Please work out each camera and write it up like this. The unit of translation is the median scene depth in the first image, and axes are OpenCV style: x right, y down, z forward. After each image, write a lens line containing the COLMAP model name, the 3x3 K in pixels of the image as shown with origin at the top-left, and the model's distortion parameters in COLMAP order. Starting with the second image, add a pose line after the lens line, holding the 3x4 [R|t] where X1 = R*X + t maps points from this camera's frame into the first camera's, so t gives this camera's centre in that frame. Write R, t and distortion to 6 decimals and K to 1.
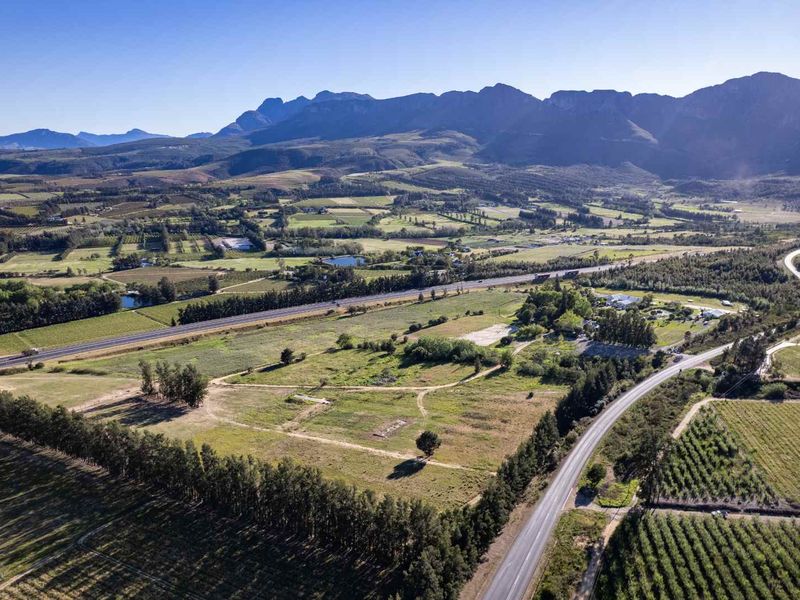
lens RADIAL K [[577.4, 0, 401.4], [0, 577.4, 300.1], [0, 0, 1]] dist [-0.078358, 0.064744]
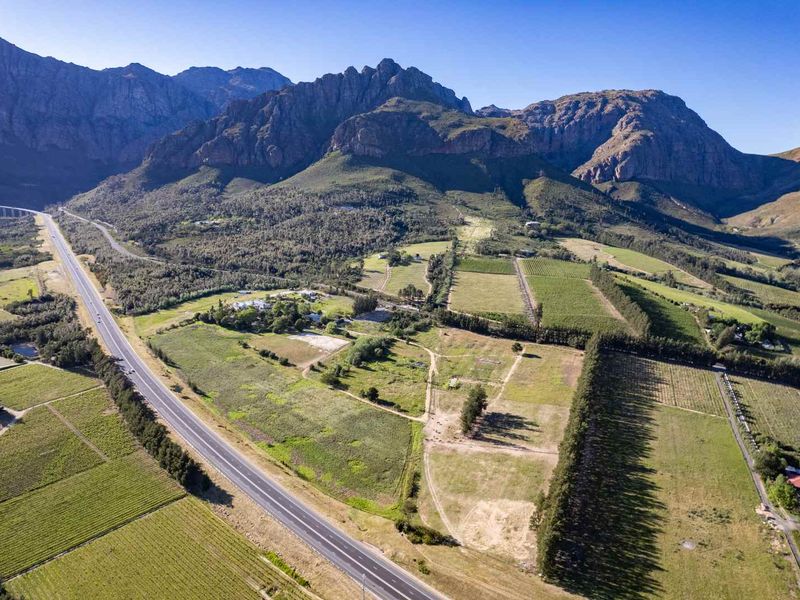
lens RADIAL K [[577.4, 0, 401.4], [0, 577.4, 300.1], [0, 0, 1]] dist [-0.078358, 0.064744]
pose [[-0.094672, -0.226489, 0.969402, -0.183605], [0.200814, 0.949413, 0.241430, -0.050635], [-0.975044, 0.217526, -0.044401, 0.132590]]
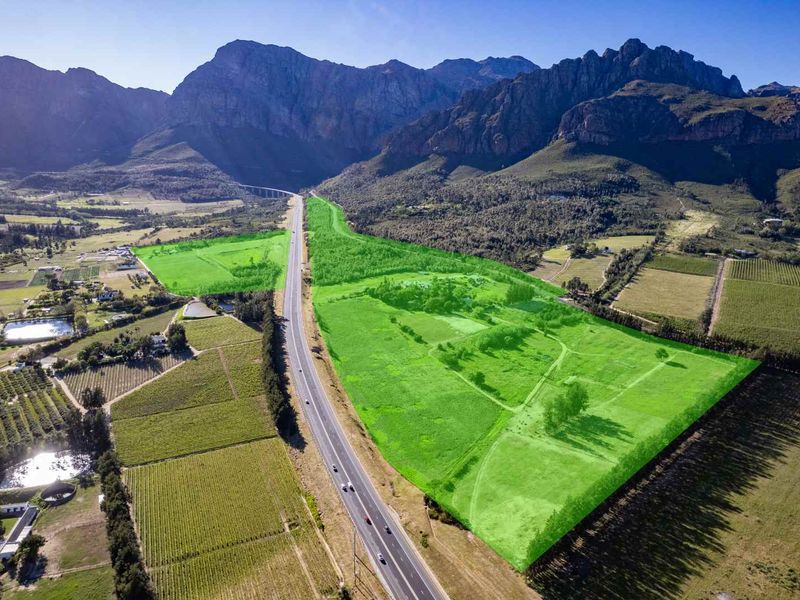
lens RADIAL K [[577.4, 0, 401.4], [0, 577.4, 300.1], [0, 0, 1]] dist [-0.078358, 0.064744]
pose [[0.325611, -0.233045, 0.916334, -0.183567], [0.200459, 0.964132, 0.173970, -0.042137], [-0.924010, 0.127041, 0.360648, 0.096756]]
